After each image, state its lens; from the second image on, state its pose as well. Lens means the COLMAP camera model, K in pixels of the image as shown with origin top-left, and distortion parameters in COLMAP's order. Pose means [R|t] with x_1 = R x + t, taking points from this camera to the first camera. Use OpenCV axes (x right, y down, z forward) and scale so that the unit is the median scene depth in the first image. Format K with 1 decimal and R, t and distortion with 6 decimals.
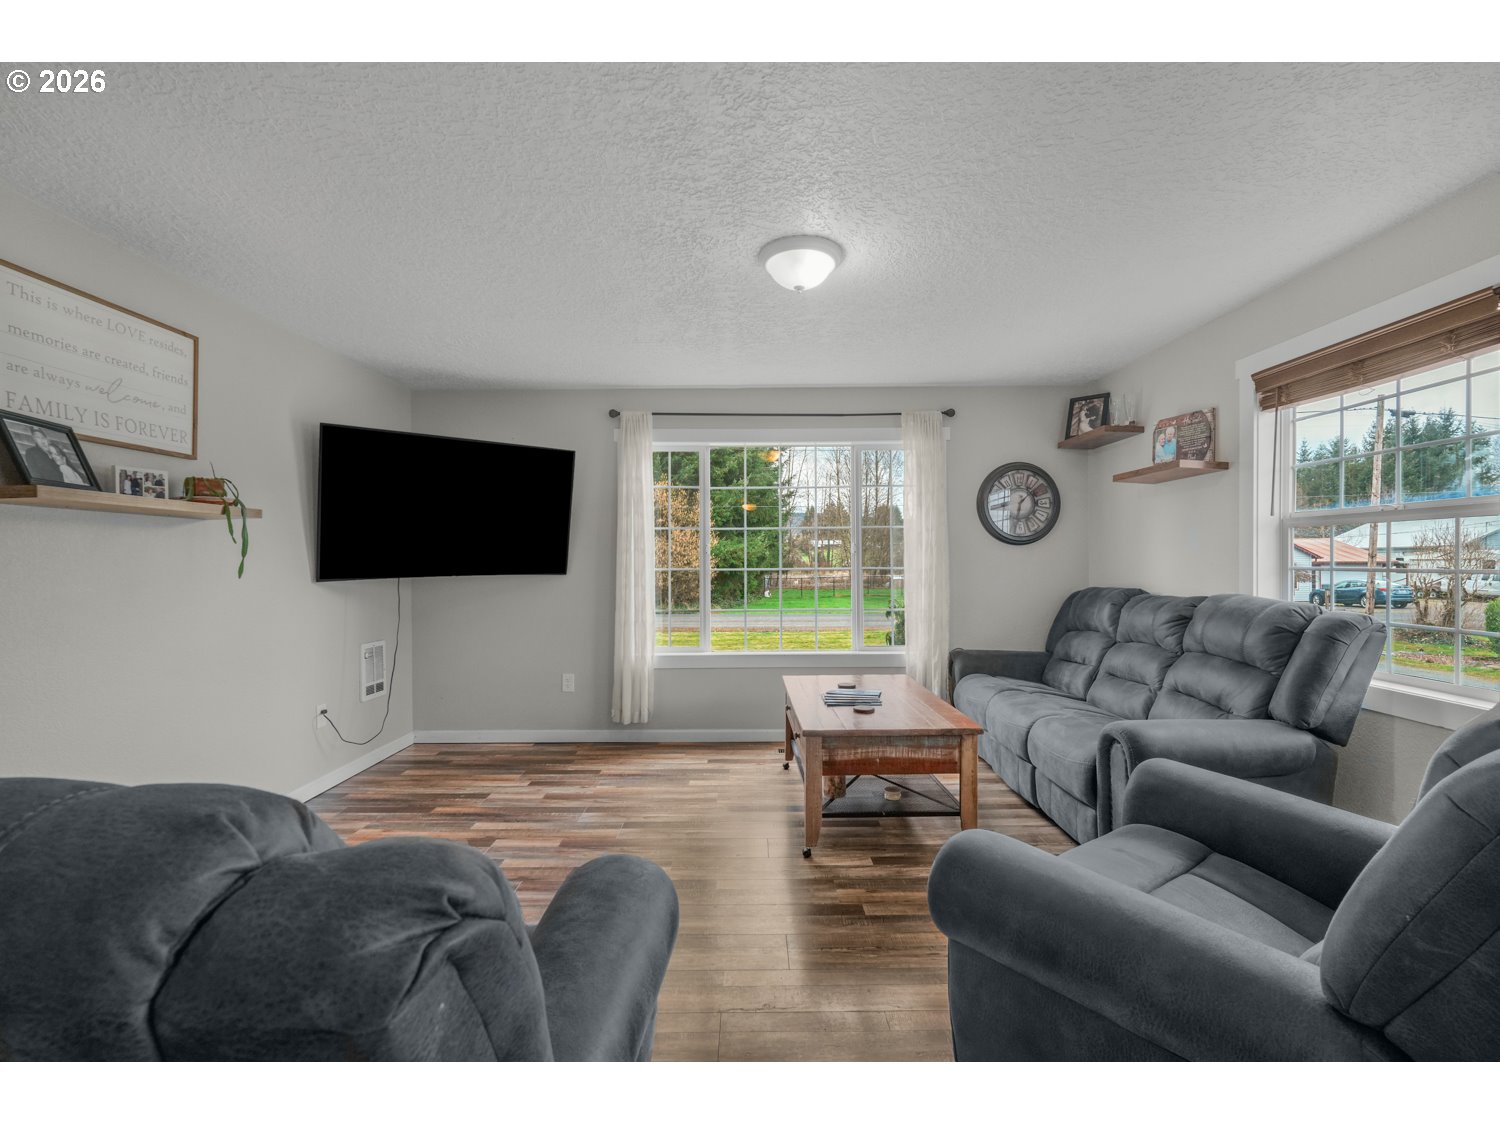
lens RADIAL K [[682.1, 0, 723.2], [0, 682.1, 561.5], [0, 0, 1]] dist [0.000175, 0.000164]
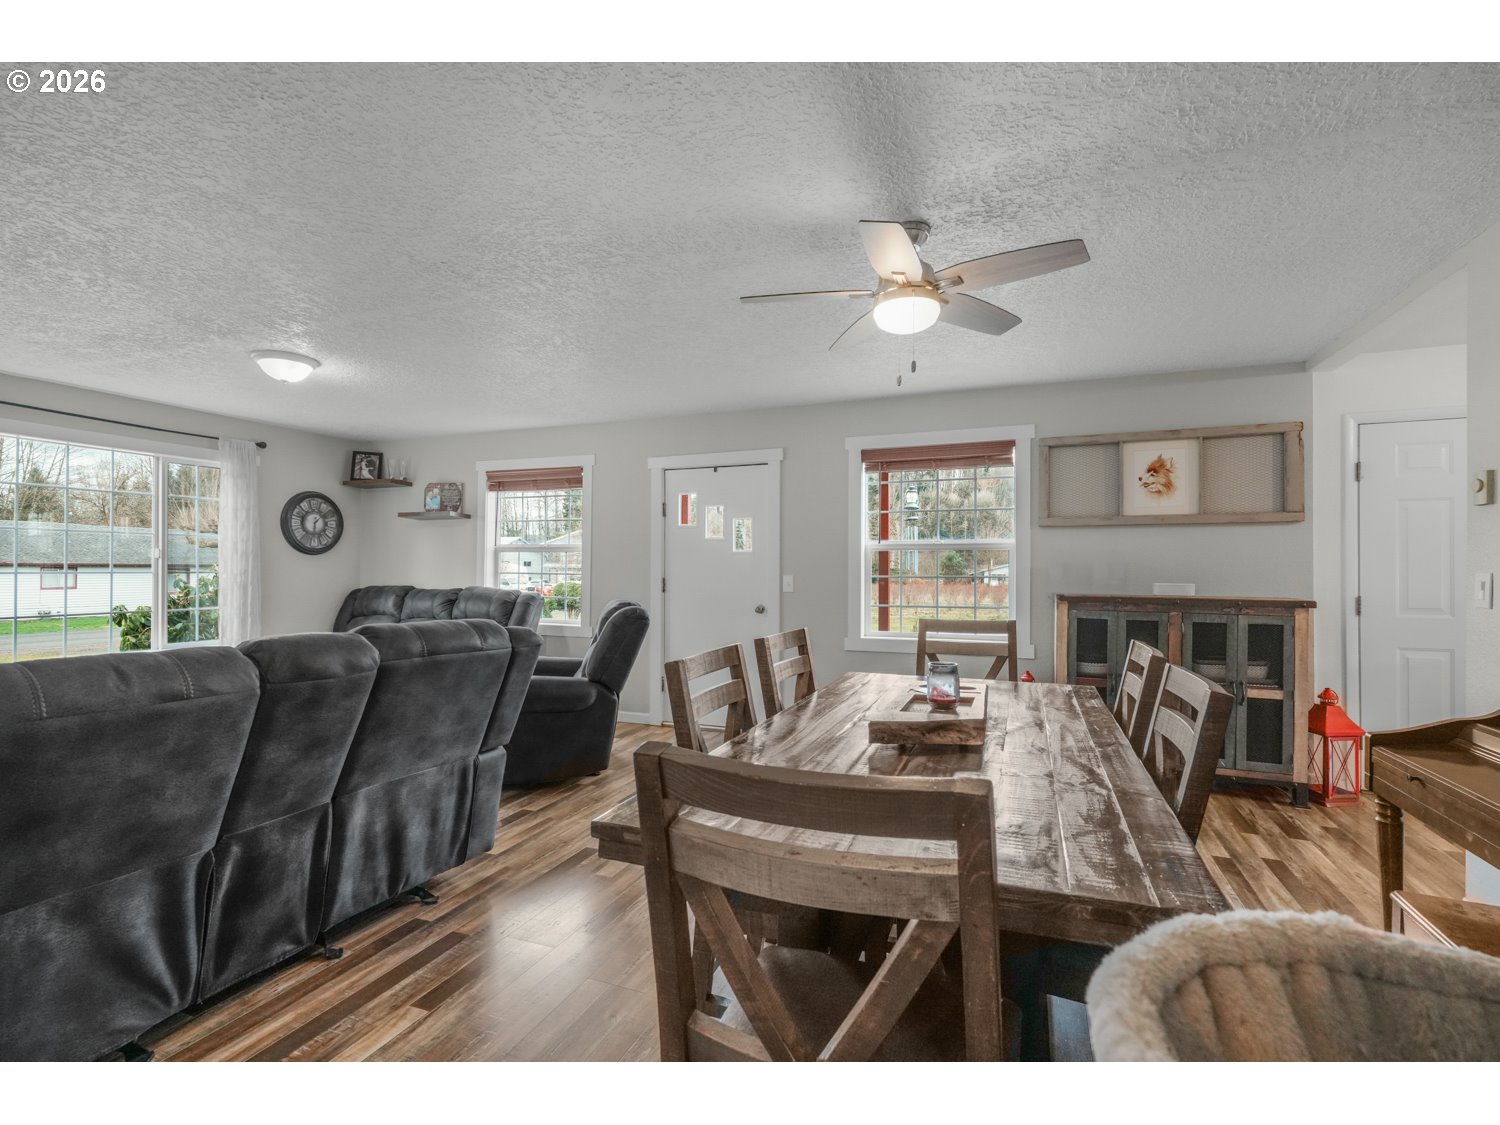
lens RADIAL K [[681.4, 0, 778.7], [0, 681.4, 565.7], [0, 0, 1]] dist [0.001263, 0.000090]
pose [[0.320905, 0.017071, 0.946958, -0.656130], [-0.009406, 0.999846, -0.014837, 0.009194], [-0.947065, -0.004146, 0.321016, -0.334651]]
